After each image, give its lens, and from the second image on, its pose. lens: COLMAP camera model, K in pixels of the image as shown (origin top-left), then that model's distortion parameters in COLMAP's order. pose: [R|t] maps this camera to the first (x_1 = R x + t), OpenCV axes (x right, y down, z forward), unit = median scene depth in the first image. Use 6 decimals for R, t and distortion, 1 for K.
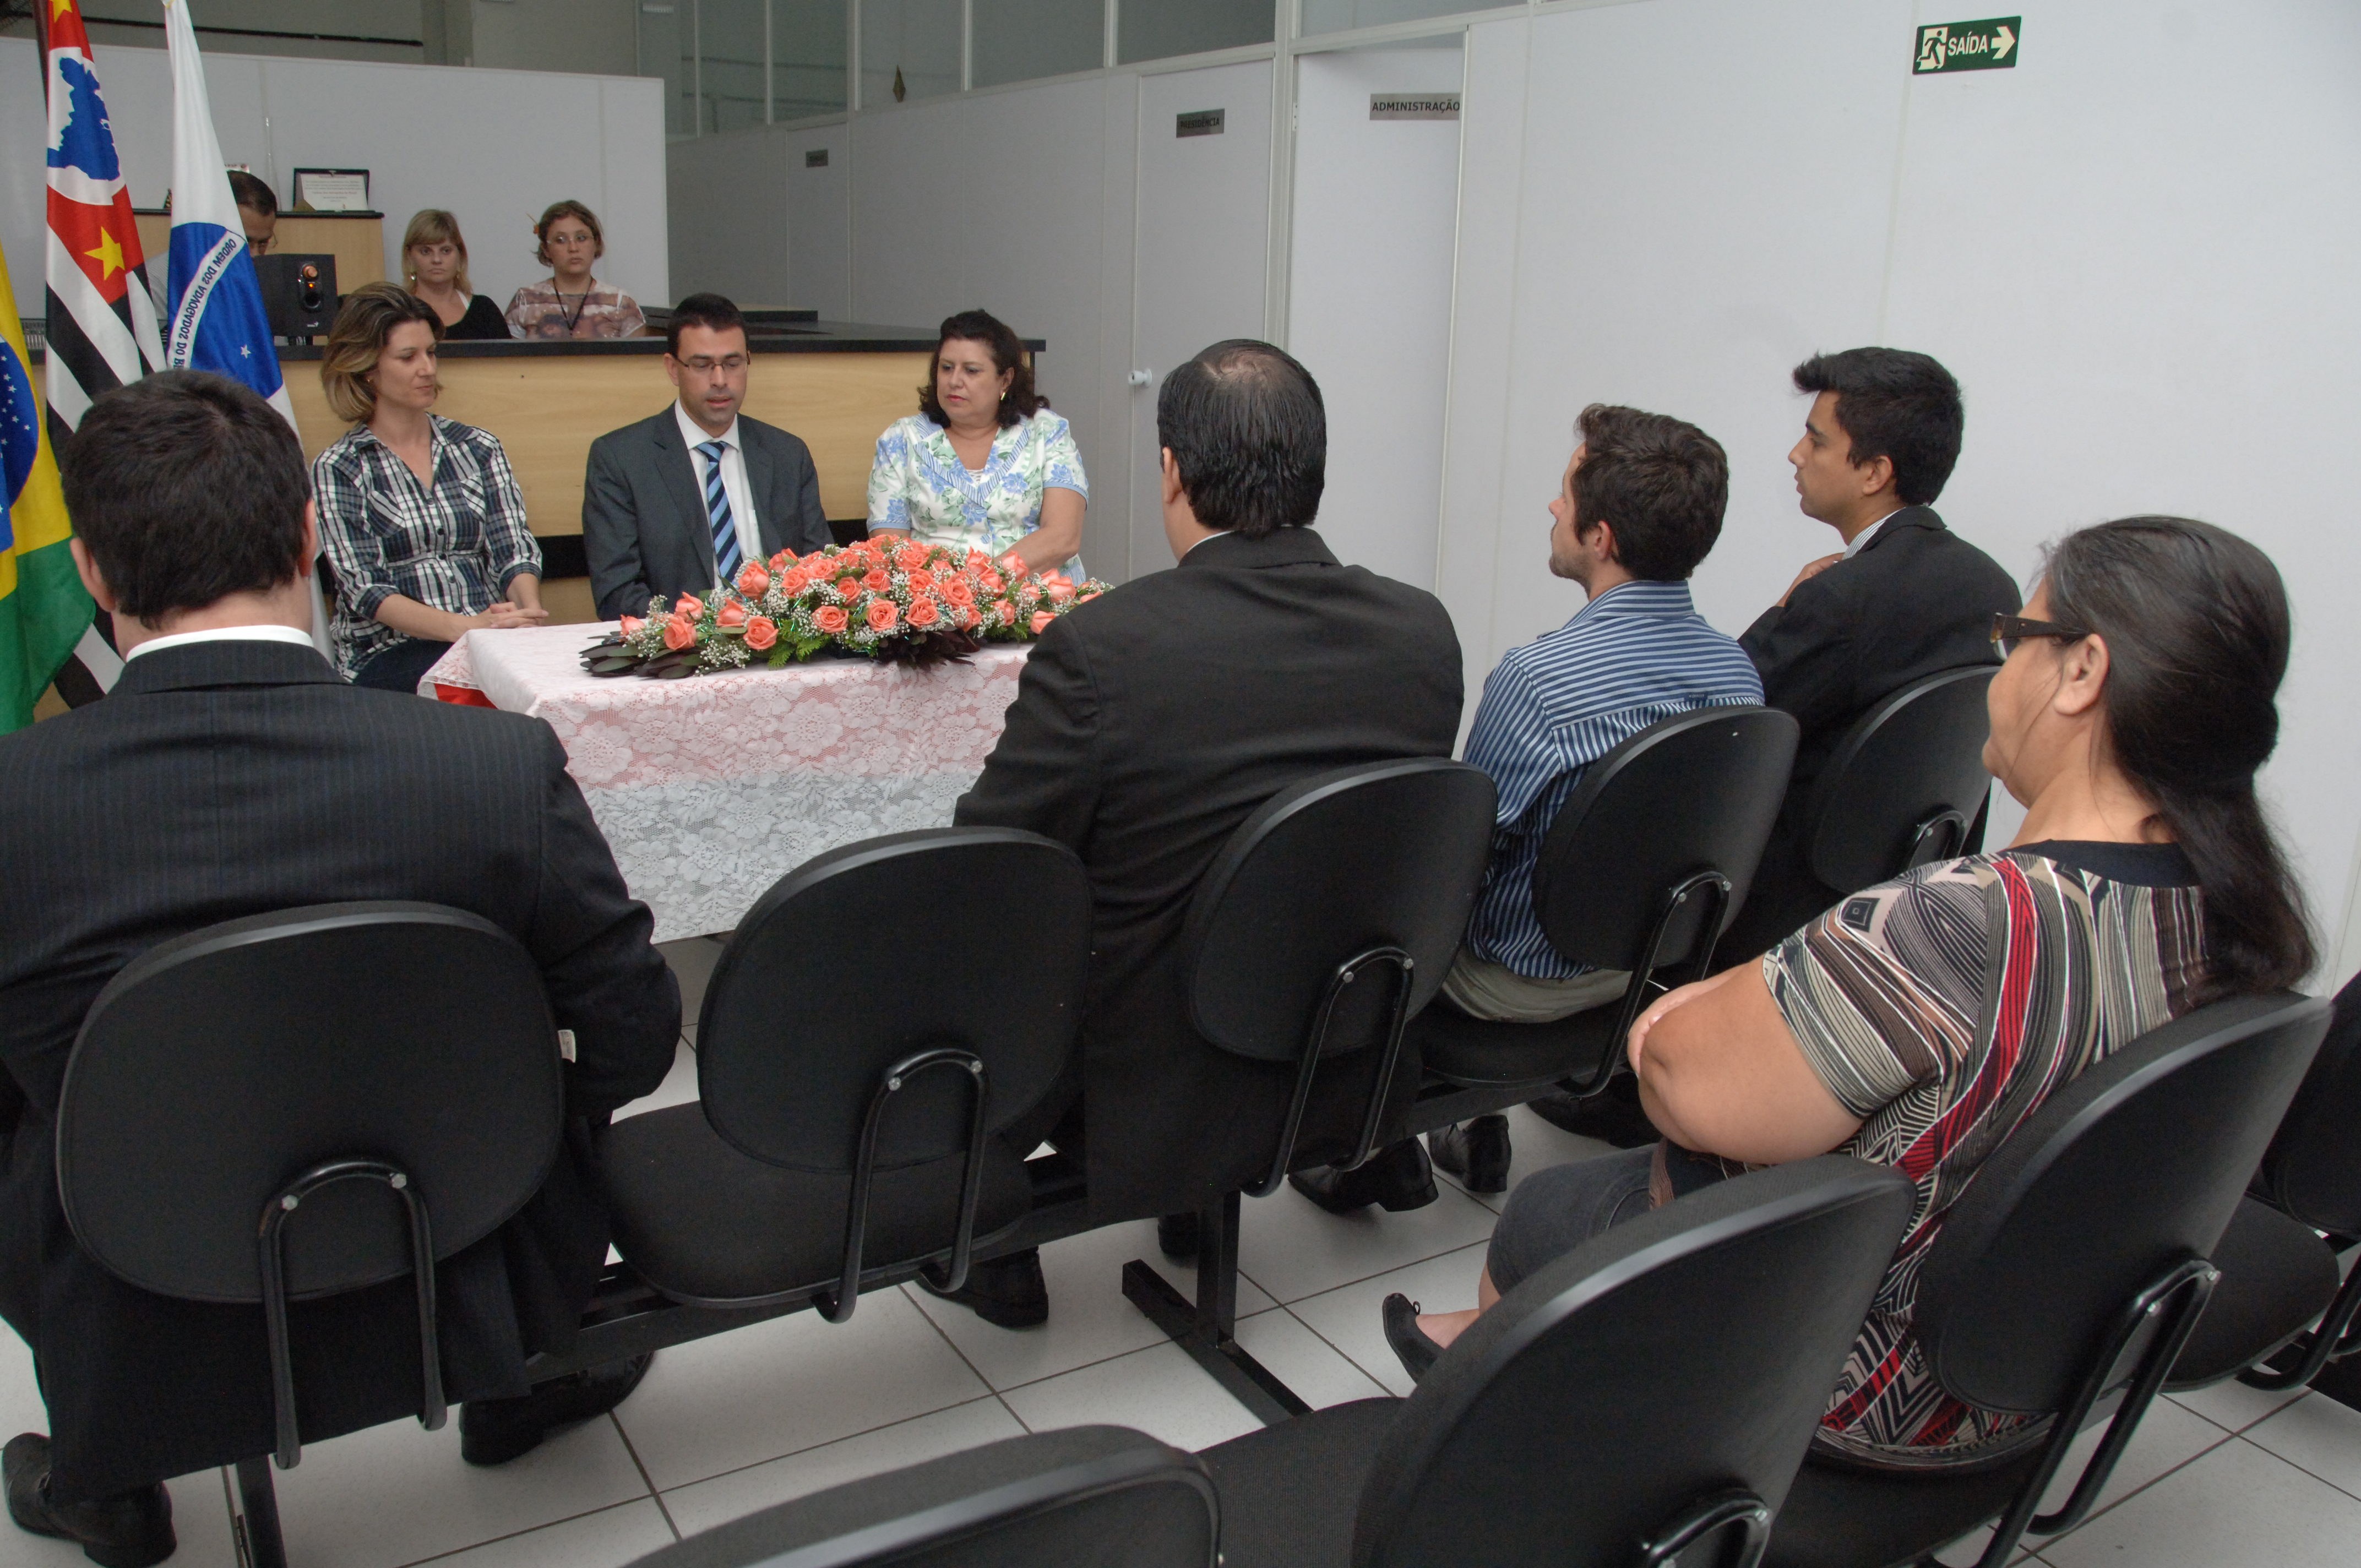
lens RADIAL K [[1899.3, 0, 1160.5], [0, 1899.3, 791.4], [0, 0, 1]] dist [-0.165445, 0.142440]
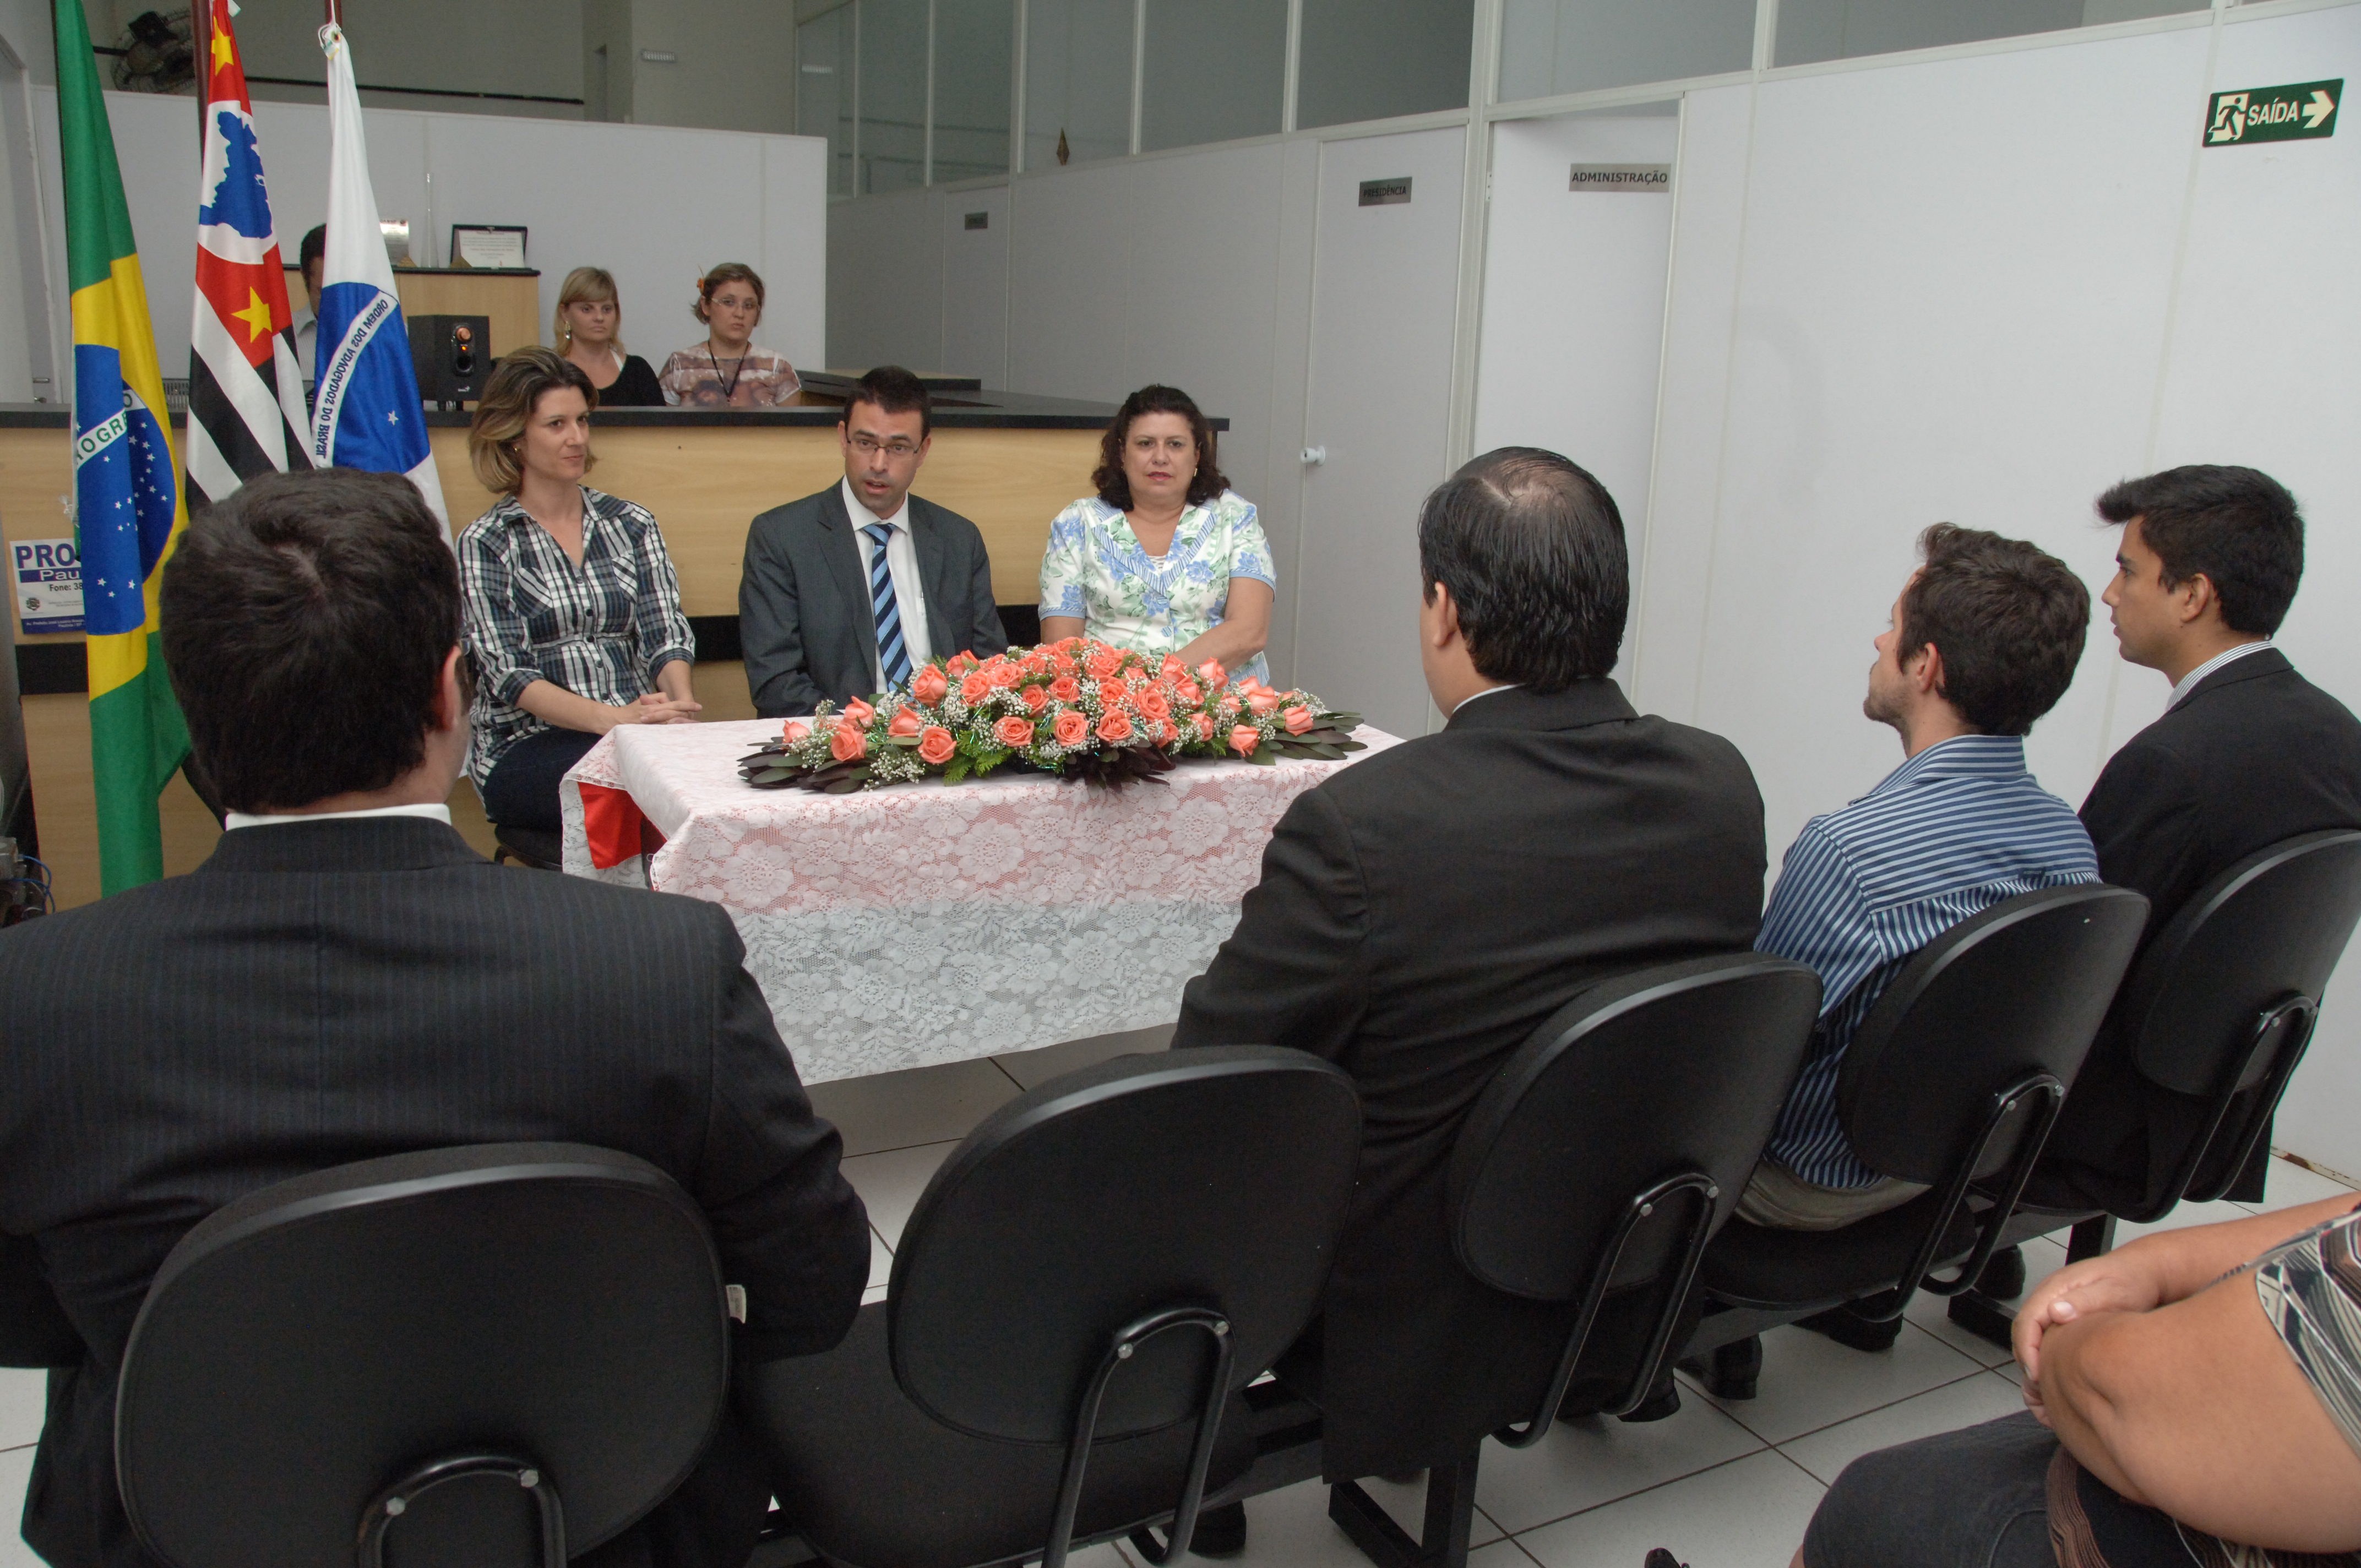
lens RADIAL K [[1883.2, 0, 1145.9], [0, 1883.2, 791.0], [0, 0, 1]] dist [-0.156208, 0.128657]
pose [[0.997085, 0.029256, -0.070462, -0.044554], [-0.031378, 0.999081, -0.029204, -0.036140], [0.069542, 0.031330, 0.997087, 0.098721]]
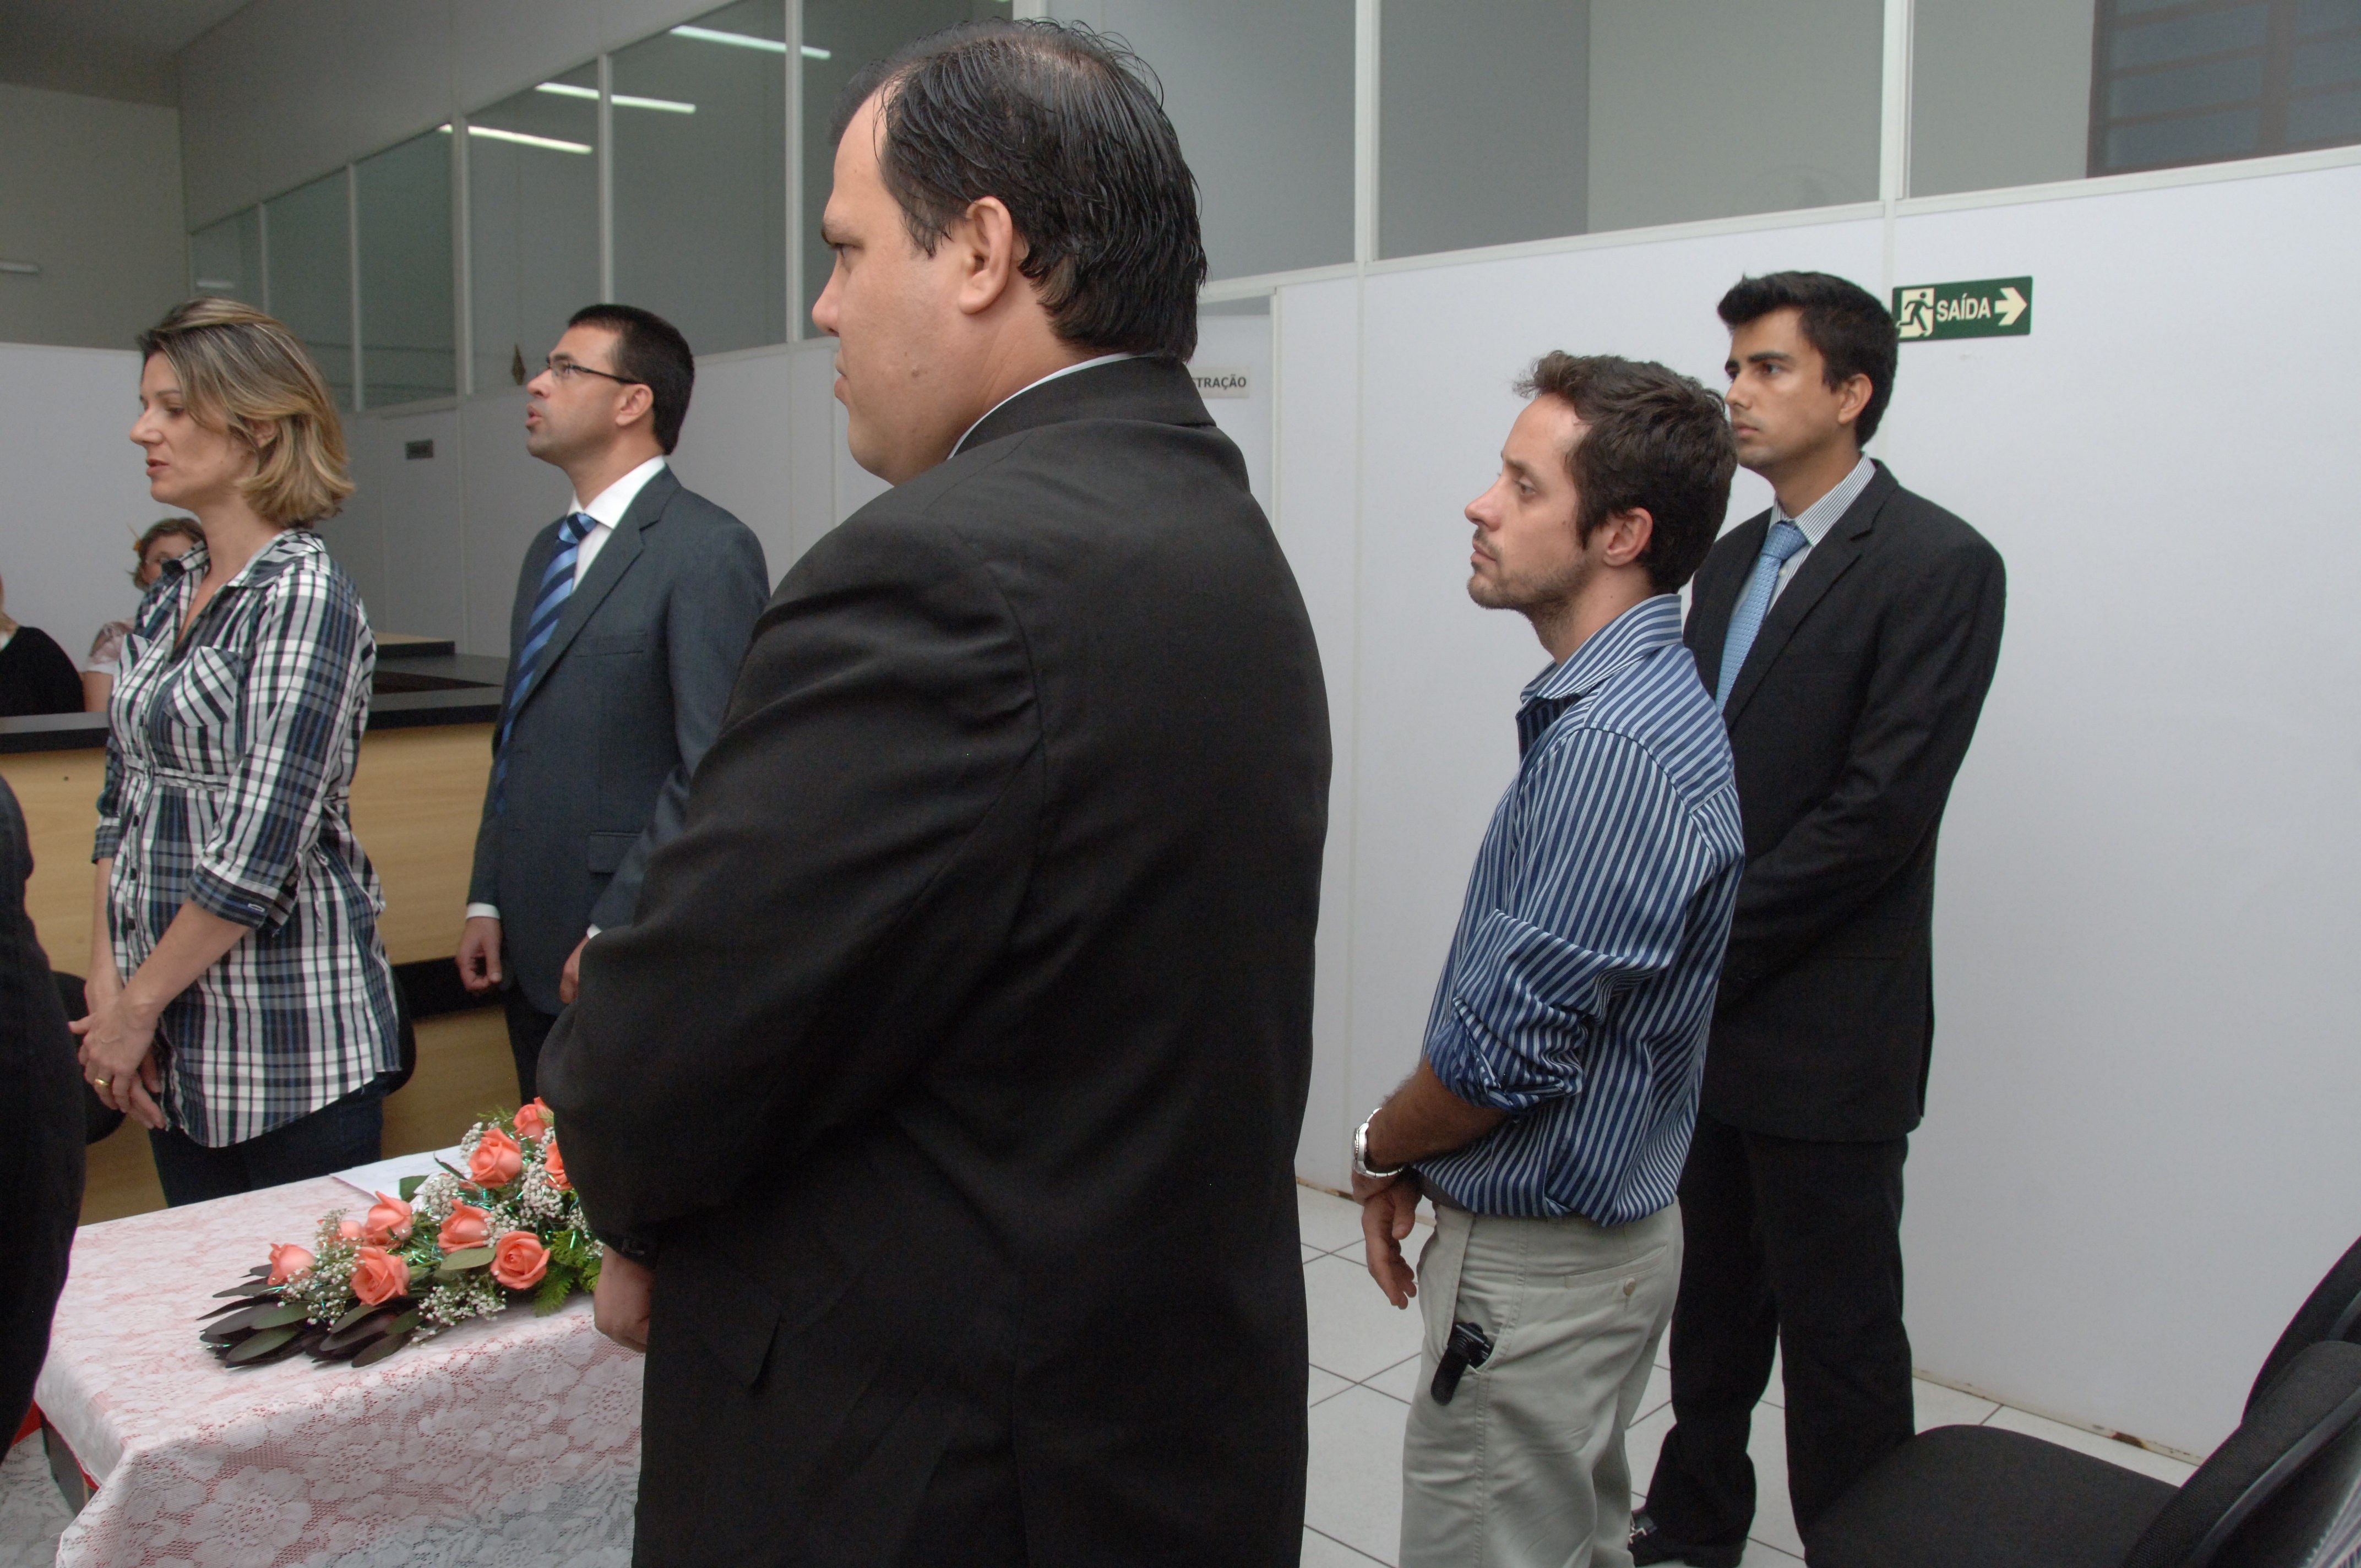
lens RADIAL K [[1888.0, 0, 1165.8], [0, 1888.0, 778.2], [0, 0, 1]] dist [-0.166551, 0.124040]
pose [[0.972696, -0.050216, 0.226583, -0.128698], [0.082362, 0.987453, -0.134732, -0.129934], [-0.216975, 0.149715, 0.964628, 0.348868]]
